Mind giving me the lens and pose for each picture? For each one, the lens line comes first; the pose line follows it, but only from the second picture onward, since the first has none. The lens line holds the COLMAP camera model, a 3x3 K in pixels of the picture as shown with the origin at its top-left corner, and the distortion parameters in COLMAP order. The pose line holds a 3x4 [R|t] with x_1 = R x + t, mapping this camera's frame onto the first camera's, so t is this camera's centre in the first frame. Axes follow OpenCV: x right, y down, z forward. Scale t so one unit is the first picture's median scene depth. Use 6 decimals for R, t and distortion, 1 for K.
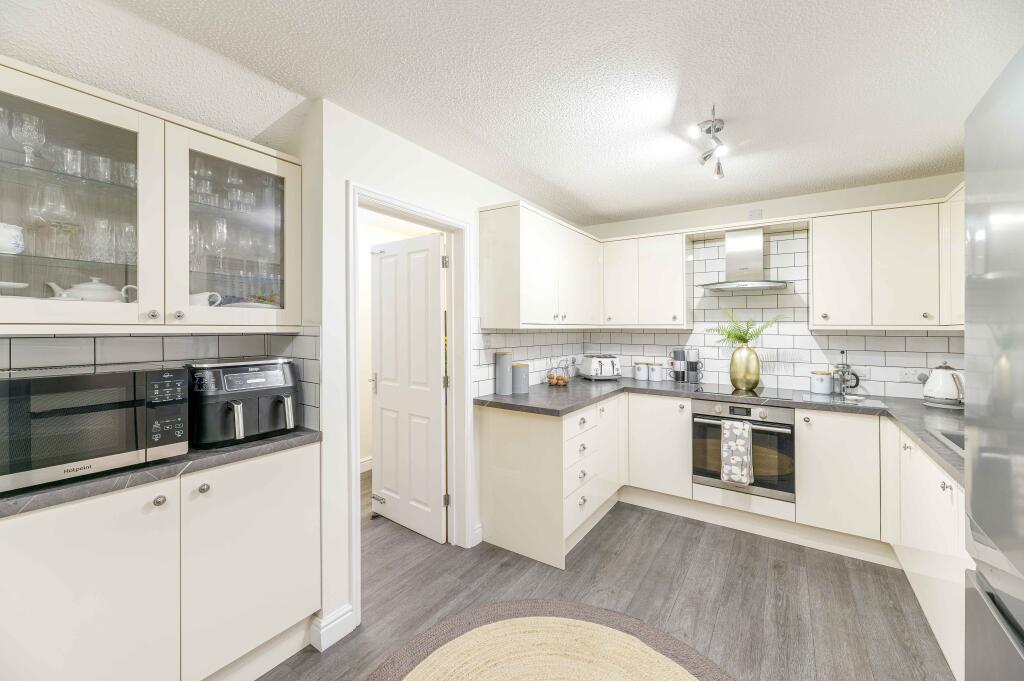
lens RADIAL K [[420.4, 0, 507.0], [0, 420.4, 326.2], [0, 0, 1]] dist [-0.001467, -0.000152]
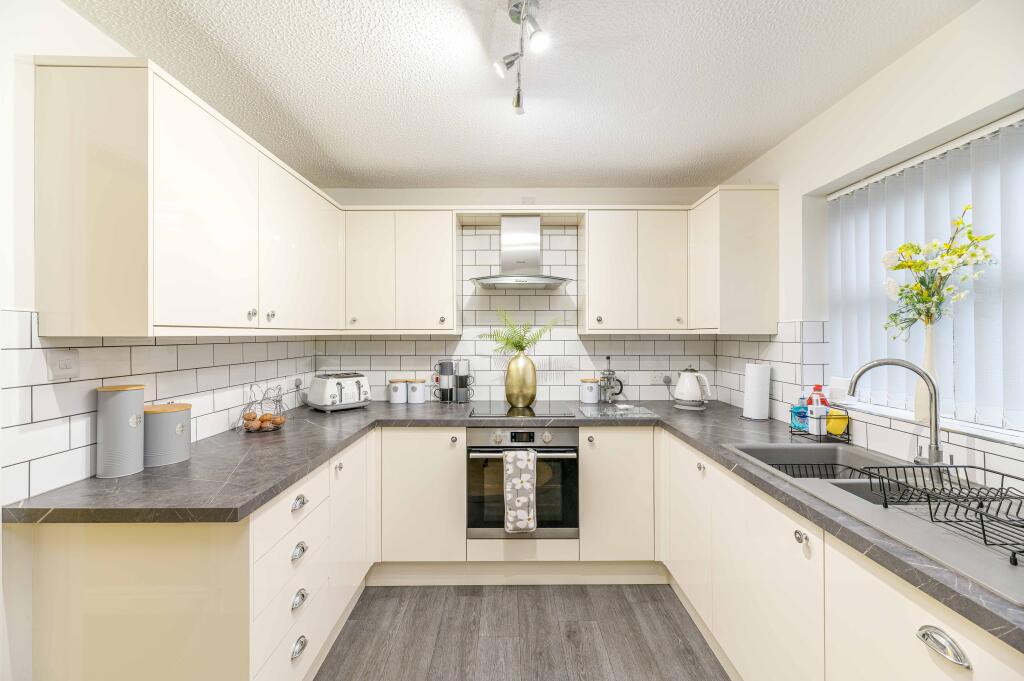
lens RADIAL K [[415.4, 0, 510.8], [0, 415.4, 328.8], [0, 0, 1]] dist [0.023481, 0.000001]
pose [[0.828735, 0.001177, 0.559640, 0.088436], [0.003971, 0.999960, -0.007984, 0.002408], [-0.559627, 0.008839, 0.828697, 0.341468]]
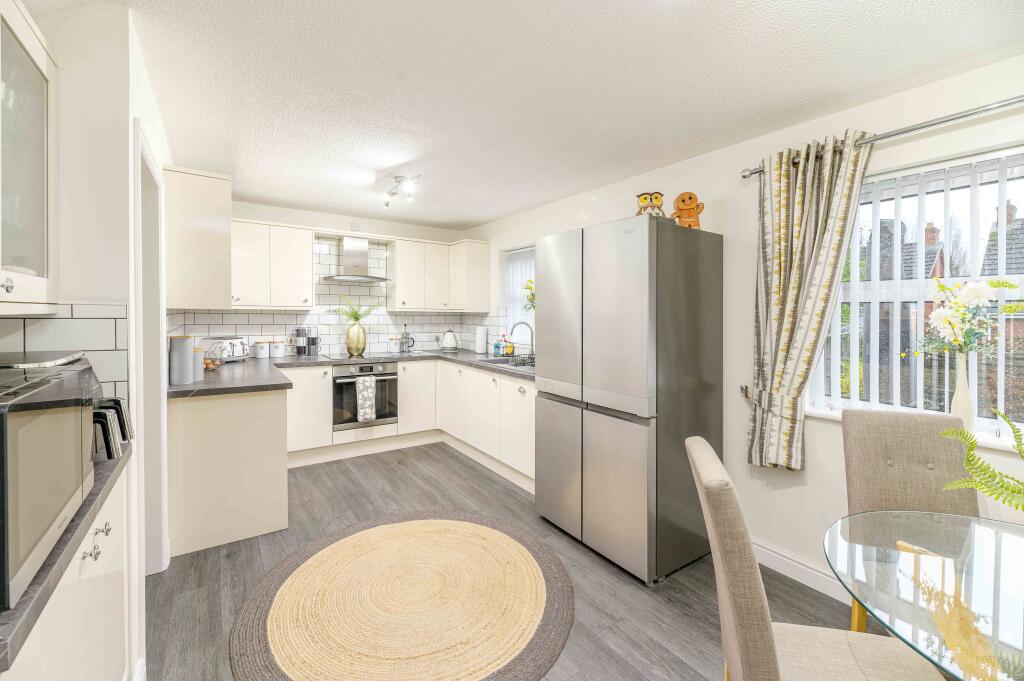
lens RADIAL K [[420.4, 0, 507.0], [0, 420.4, 326.2], [0, 0, 1]] dist [-0.001467, -0.000152]
pose [[0.362432, -0.029475, 0.931544, -0.549063], [-0.013013, 0.999242, 0.036680, 0.001690], [-0.931919, -0.025416, 0.361774, 0.062338]]
